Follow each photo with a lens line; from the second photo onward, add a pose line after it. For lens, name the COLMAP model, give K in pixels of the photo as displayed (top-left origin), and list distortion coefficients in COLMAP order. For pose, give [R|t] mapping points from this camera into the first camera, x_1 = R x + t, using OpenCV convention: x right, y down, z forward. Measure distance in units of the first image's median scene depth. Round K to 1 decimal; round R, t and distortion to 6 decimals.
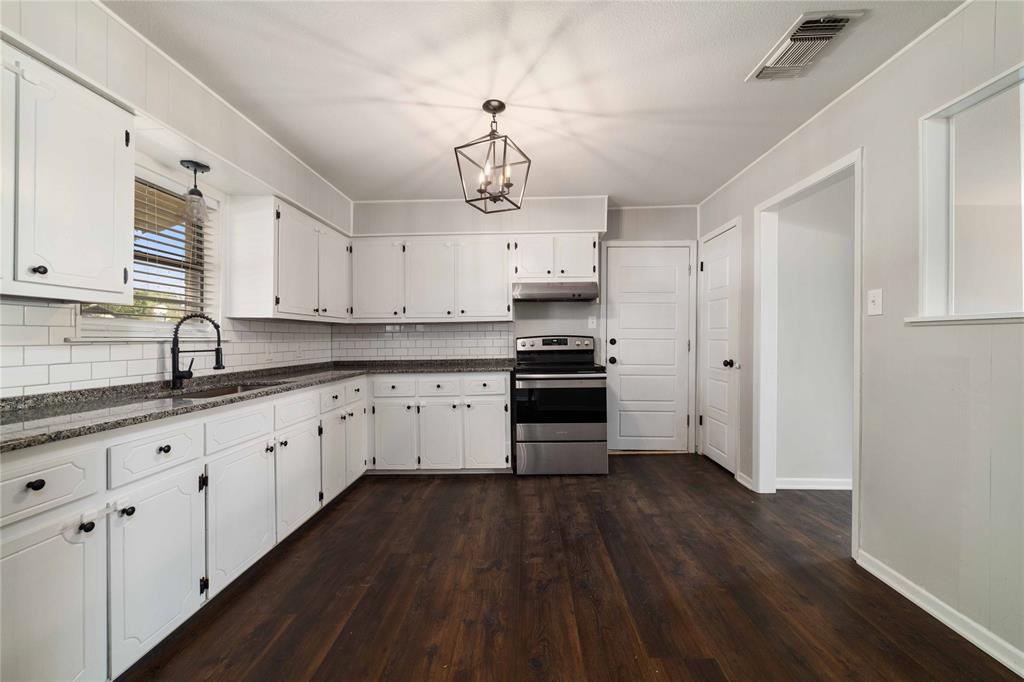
lens RADIAL K [[397.2, 0, 519.4], [0, 397.2, 339.5], [0, 0, 1]] dist [0.000010, 0.000243]
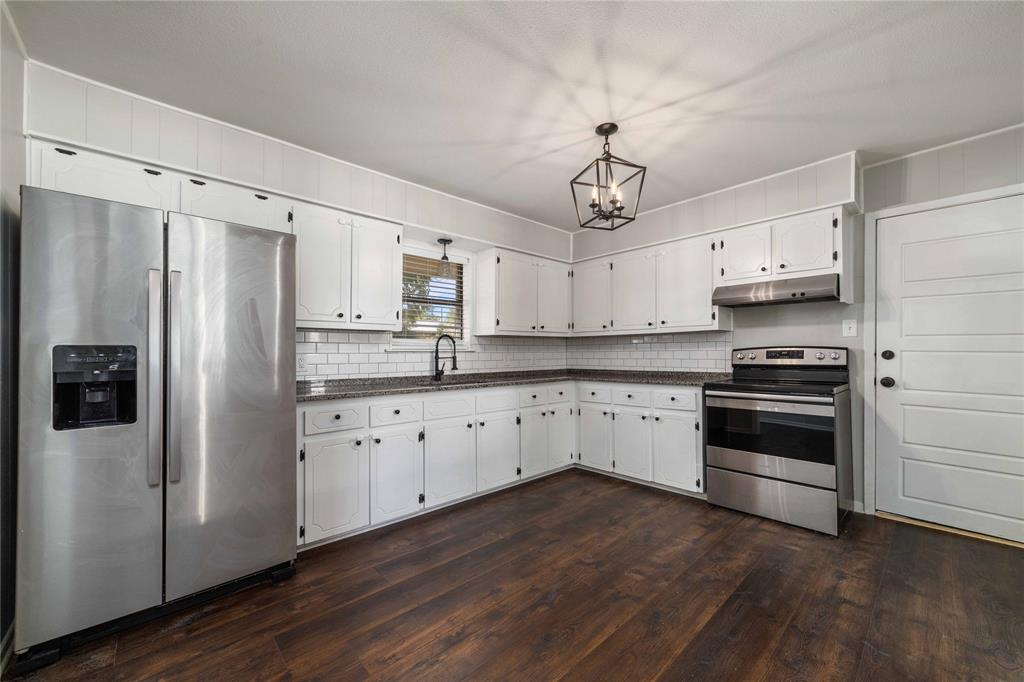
lens RADIAL K [[400.2, 0, 509.8], [0, 400.2, 349.2], [0, 0, 1]] dist [-0.000936, 0.000310]
pose [[0.687393, 0.000781, -0.726285, 0.397172], [-0.002824, 0.999995, -0.001598, -0.002308], [0.726280, 0.003150, 0.687392, 0.067804]]
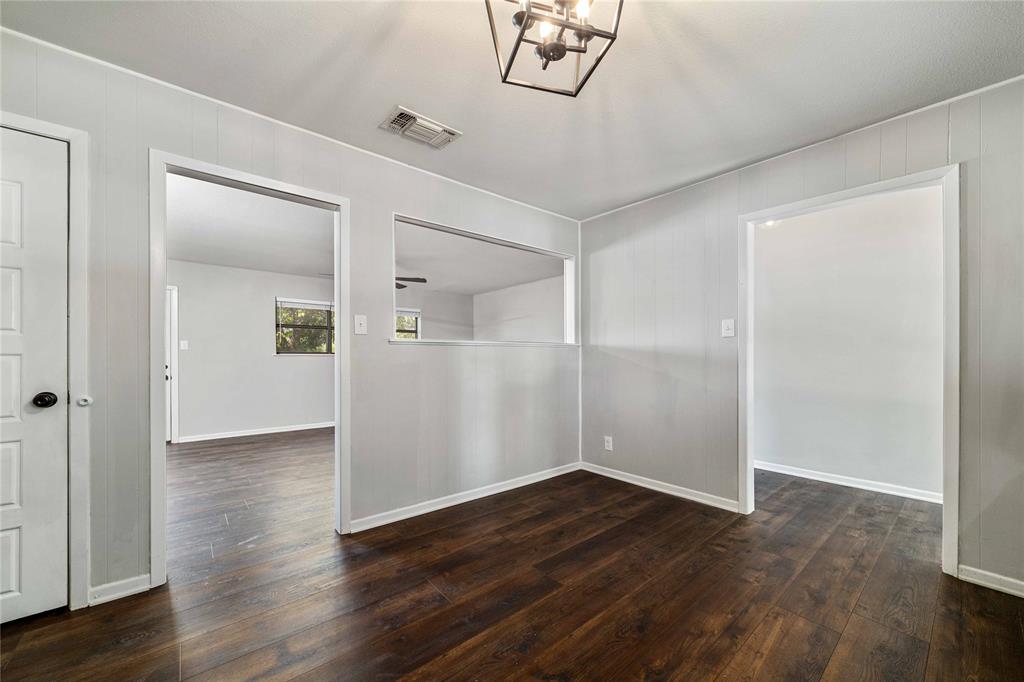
lens RADIAL K [[394.6, 0, 509.2], [0, 394.6, 356.8], [0, 0, 1]] dist [-0.001431, 0.000013]
pose [[-0.659187, 0.002588, 0.751975, -0.285390], [0.005643, 0.999983, 0.001504, 0.008673], [-0.751958, 0.005235, -0.659190, 1.020665]]
